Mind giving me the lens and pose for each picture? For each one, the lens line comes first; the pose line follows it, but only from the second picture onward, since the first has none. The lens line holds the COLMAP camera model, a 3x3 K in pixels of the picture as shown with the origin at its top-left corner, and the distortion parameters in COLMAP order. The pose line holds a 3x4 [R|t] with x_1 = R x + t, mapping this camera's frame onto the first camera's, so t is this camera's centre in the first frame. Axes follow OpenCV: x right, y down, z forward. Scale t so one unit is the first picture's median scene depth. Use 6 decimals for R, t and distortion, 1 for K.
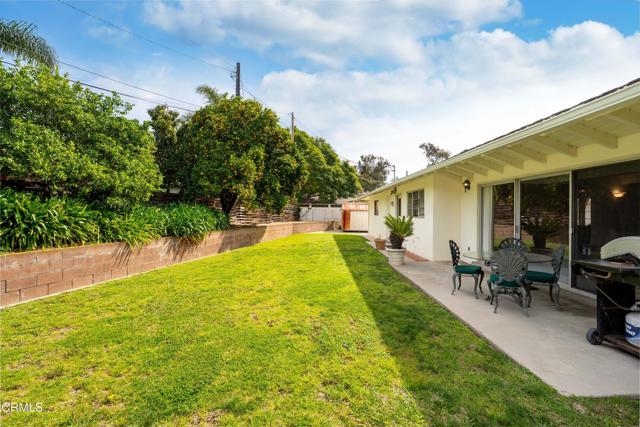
lens RADIAL K [[277.2, 0, 325.9], [0, 277.2, 214.3], [0, 0, 1]] dist [-0.020869, 0.000309]
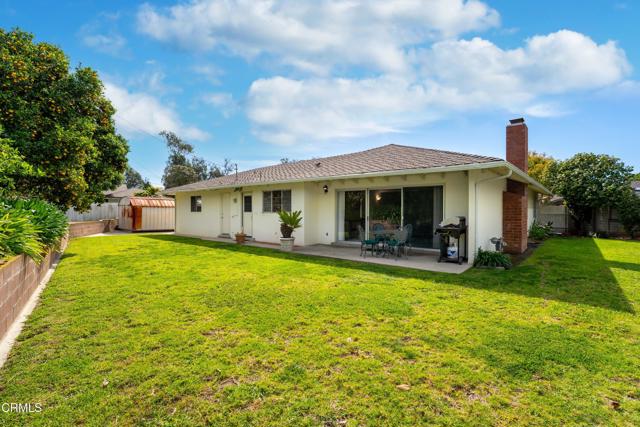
lens RADIAL K [[299.8, 0, 318.6], [0, 299.8, 212.9], [0, 0, 1]] dist [-0.003196, -0.000339]
pose [[0.662671, -0.007880, 0.748869, -0.435878], [0.004587, 0.999969, 0.006463, 0.003278], [-0.748897, -0.000848, 0.662686, 0.008988]]
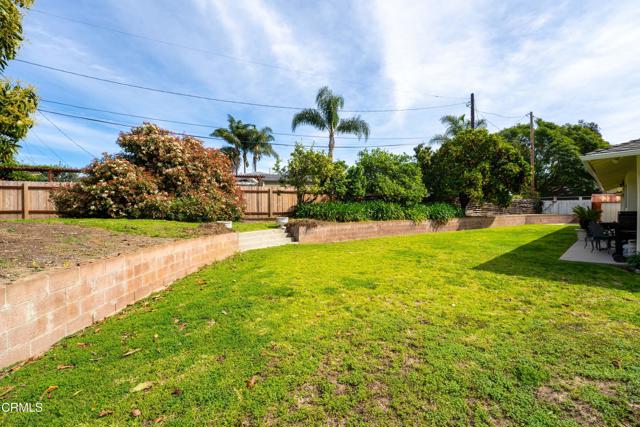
lens RADIAL K [[256.6, 0, 321.5], [0, 256.6, 209.7], [0, 0, 1]] dist [-0.010150, 0.000648]
pose [[0.637458, -0.014548, -0.770348, 0.246551], [0.012194, 0.999887, -0.008792, 0.011605], [0.770389, -0.003790, 0.637563, -0.542454]]
